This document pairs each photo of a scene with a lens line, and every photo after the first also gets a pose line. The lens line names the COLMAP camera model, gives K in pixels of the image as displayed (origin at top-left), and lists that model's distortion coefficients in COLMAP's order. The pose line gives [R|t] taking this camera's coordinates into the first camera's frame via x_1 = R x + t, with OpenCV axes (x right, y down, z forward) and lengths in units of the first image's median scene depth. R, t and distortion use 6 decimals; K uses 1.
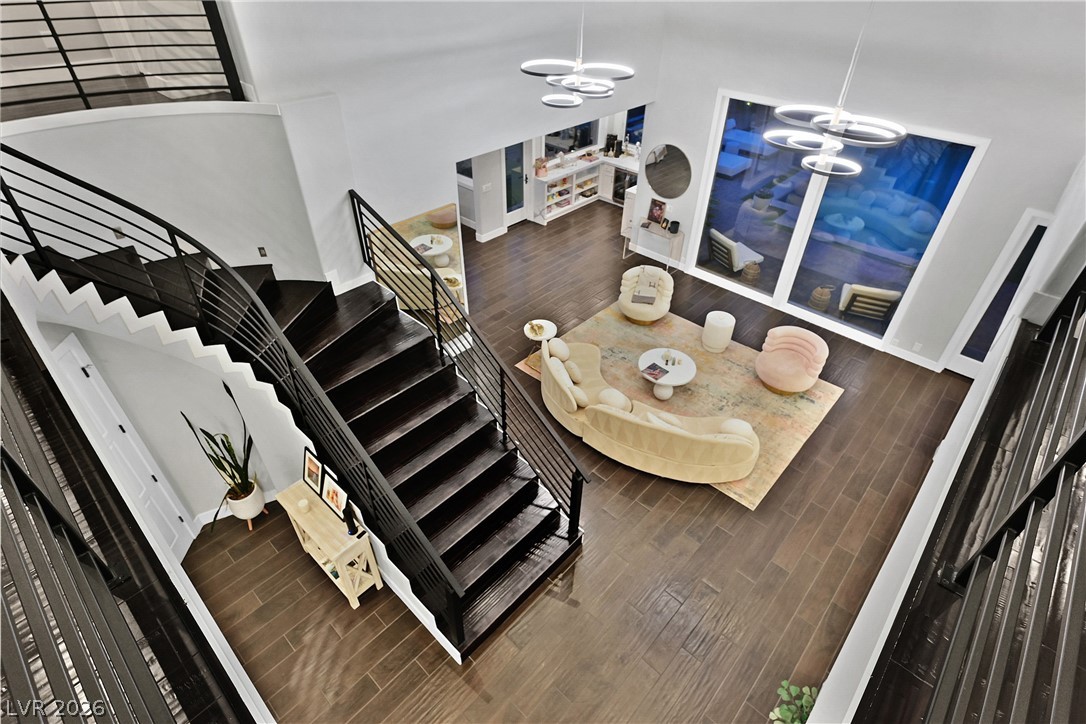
lens RADIAL K [[553.6, 0, 540.7], [0, 553.6, 344.8], [0, 0, 1]] dist [-0.001521, -0.000164]
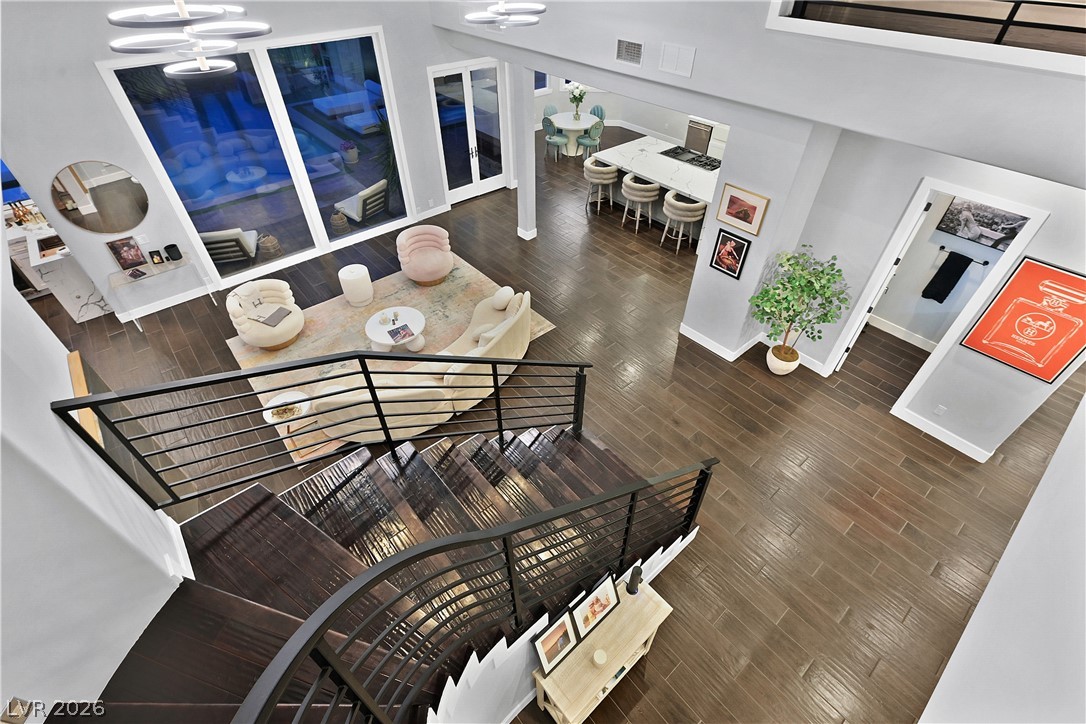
lens RADIAL K [[487.3, 0, 543.0], [0, 487.3, 362.0], [0, 0, 1]] dist [-0.000790, -0.000214]
pose [[0.126051, -0.693246, 0.709592, -0.333836], [0.593023, 0.626077, 0.506311, -0.169497], [-0.795258, 0.356983, 0.490029, 0.316283]]
